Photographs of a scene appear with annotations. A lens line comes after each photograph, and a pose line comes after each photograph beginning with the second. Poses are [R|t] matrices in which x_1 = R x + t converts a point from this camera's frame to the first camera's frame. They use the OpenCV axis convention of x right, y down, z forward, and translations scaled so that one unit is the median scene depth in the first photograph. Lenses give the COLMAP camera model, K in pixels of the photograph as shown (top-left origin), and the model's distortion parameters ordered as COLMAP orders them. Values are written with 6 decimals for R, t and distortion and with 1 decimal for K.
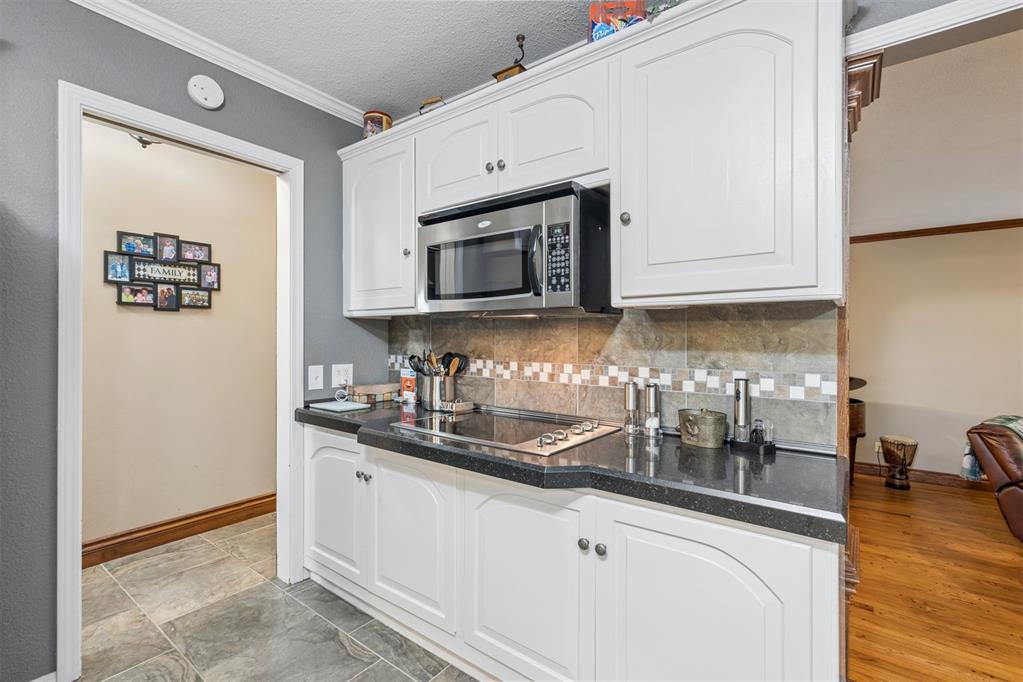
lens RADIAL K [[459.5, 0, 508.2], [0, 459.5, 338.3], [0, 0, 1]] dist [-0.000905, 0.000221]
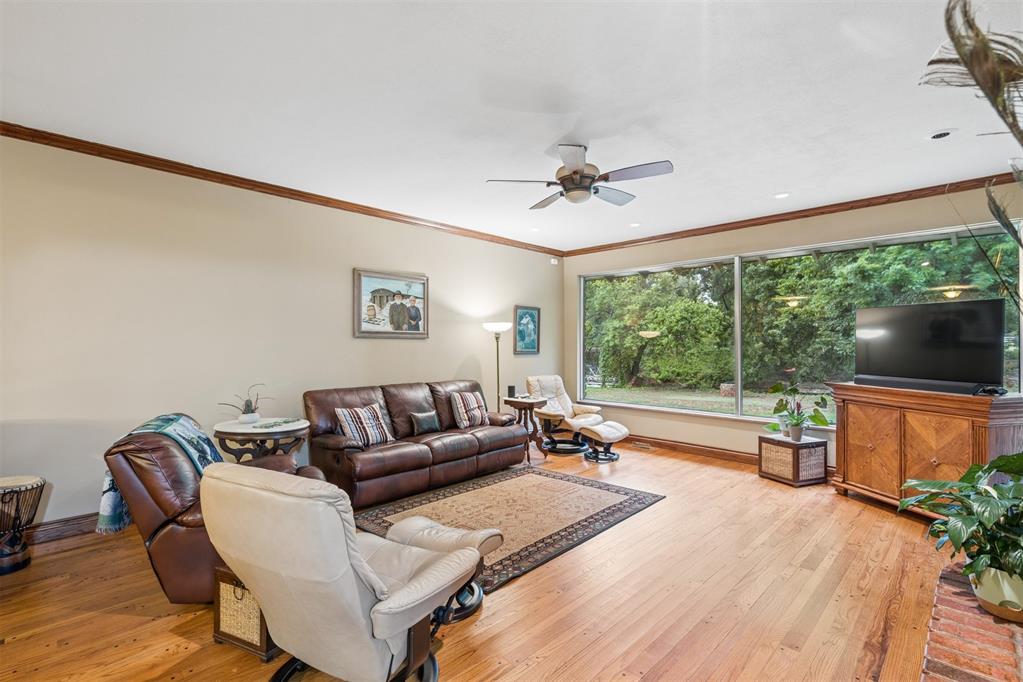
lens RADIAL K [[459.5, 0, 508.9], [0, 459.5, 341.1], [0, 0, 1]] dist [-0.000905, 0.000221]
pose [[0.140188, 0.001985, 0.990123, 0.491057], [0.001310, 0.999997, -0.002191, 0.062336], [-0.990124, 0.001605, 0.140185, 0.408575]]
